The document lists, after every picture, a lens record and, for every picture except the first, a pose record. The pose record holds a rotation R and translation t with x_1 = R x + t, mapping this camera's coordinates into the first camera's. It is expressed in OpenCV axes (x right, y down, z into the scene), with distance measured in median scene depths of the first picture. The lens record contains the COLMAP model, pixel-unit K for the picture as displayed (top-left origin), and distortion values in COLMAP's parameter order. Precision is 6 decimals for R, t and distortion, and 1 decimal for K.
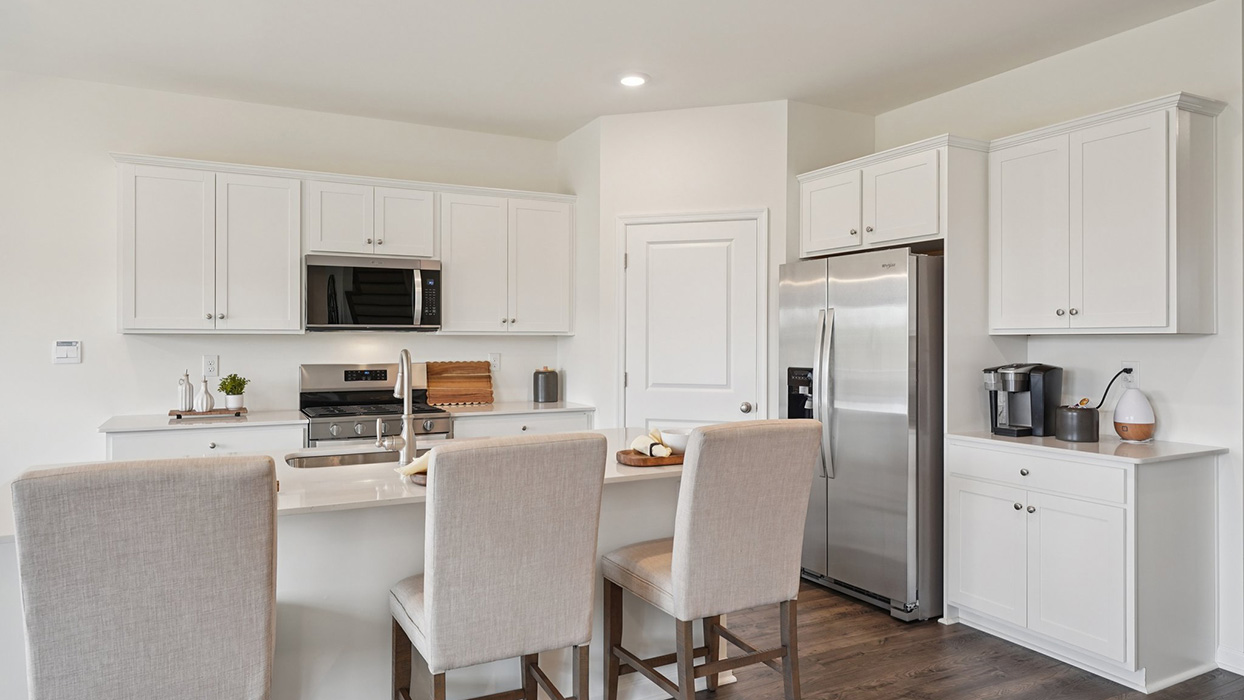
lens RADIAL K [[773.9, 0, 622.1], [0, 773.9, 345.8], [0, 0, 1]] dist [0.004056, -0.005313]
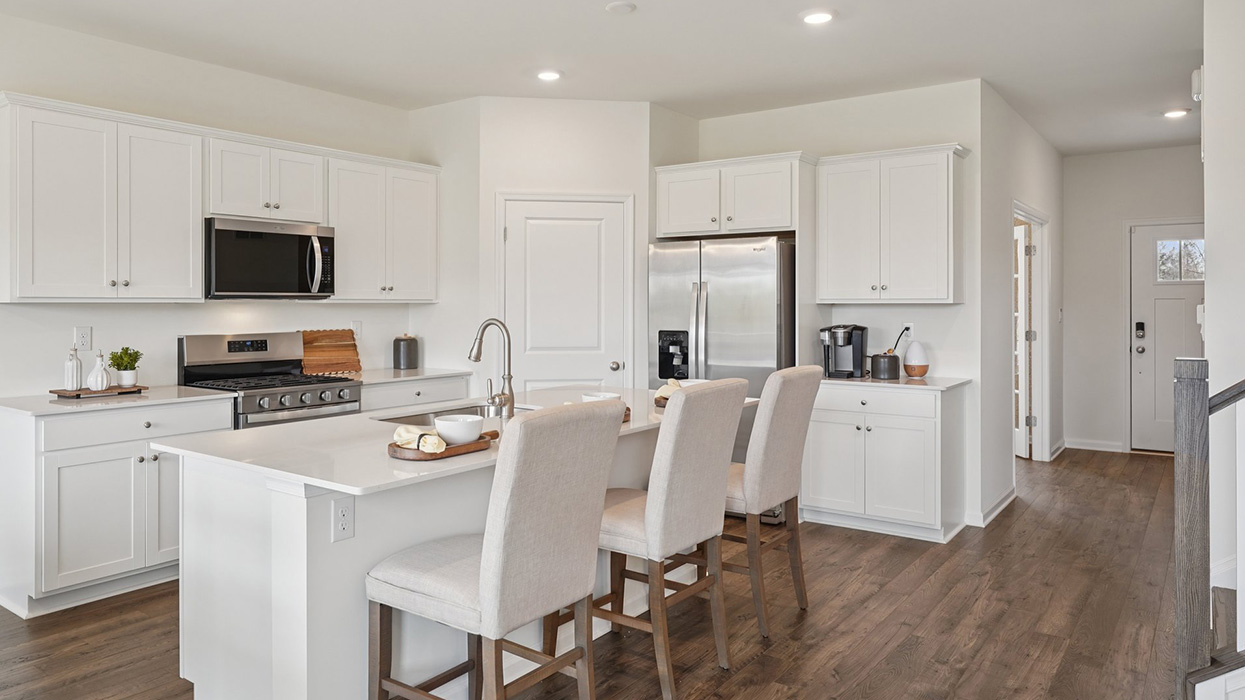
lens RADIAL K [[820.4, 0, 610.2], [0, 820.4, 308.0], [0, 0, 1]] dist [-0.007539, -0.000221]
pose [[0.899989, -0.003477, 0.435899, -0.405258], [0.004325, 0.999990, -0.000953, -0.005575], [-0.435892, 0.002743, 0.899995, -0.096734]]
